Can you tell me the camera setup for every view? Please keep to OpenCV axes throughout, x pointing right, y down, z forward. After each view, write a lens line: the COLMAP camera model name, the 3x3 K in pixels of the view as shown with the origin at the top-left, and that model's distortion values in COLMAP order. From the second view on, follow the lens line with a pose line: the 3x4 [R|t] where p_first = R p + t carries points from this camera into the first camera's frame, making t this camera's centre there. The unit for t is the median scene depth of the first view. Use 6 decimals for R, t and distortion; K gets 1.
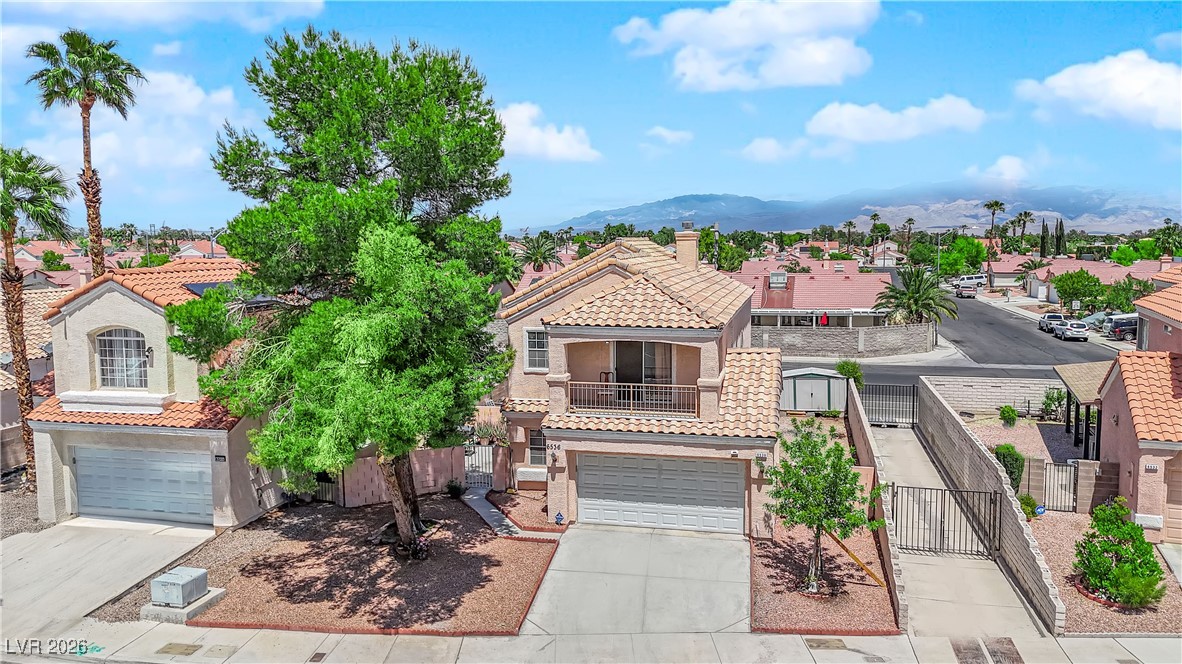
lens RADIAL K [[924.4, 0, 584.2], [0, 924.4, 352.3], [0, 0, 1]] dist [0.066965, -0.078246]
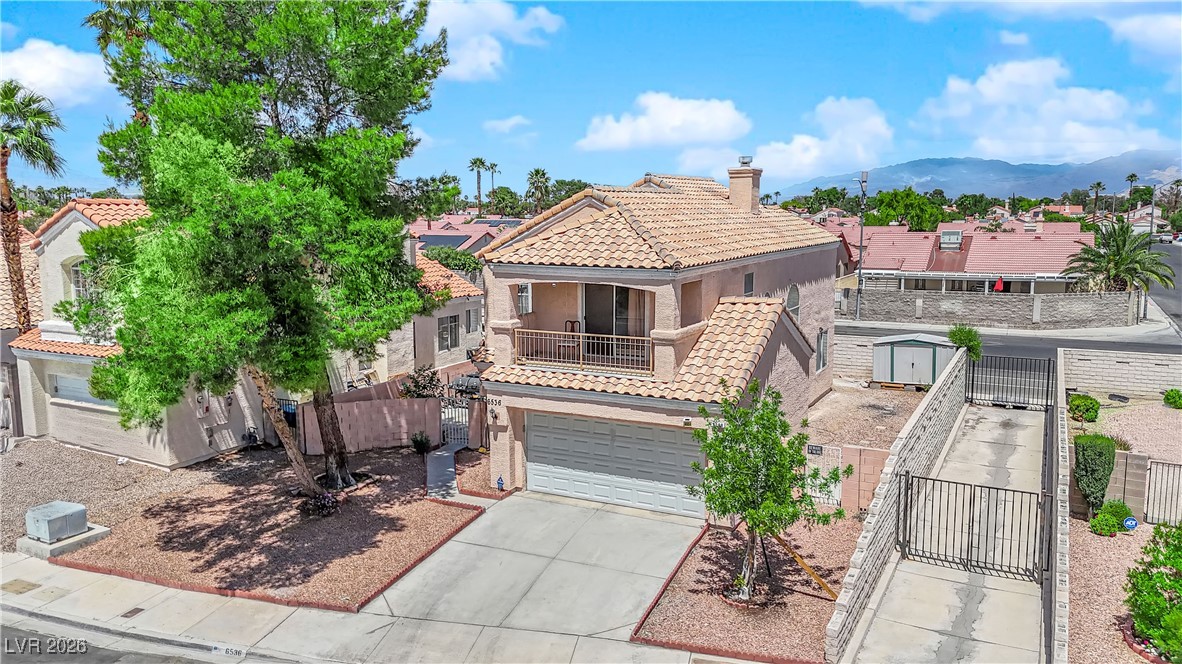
lens RADIAL K [[896.9, 0, 586.6], [0, 896.9, 351.9], [0, 0, 1]] dist [0.065276, -0.072198]
pose [[0.965374, 0.040605, -0.257692, 0.270851], [-0.032023, 0.998786, 0.037418, 0.020109], [0.258899, -0.027870, 0.965502, 0.202640]]
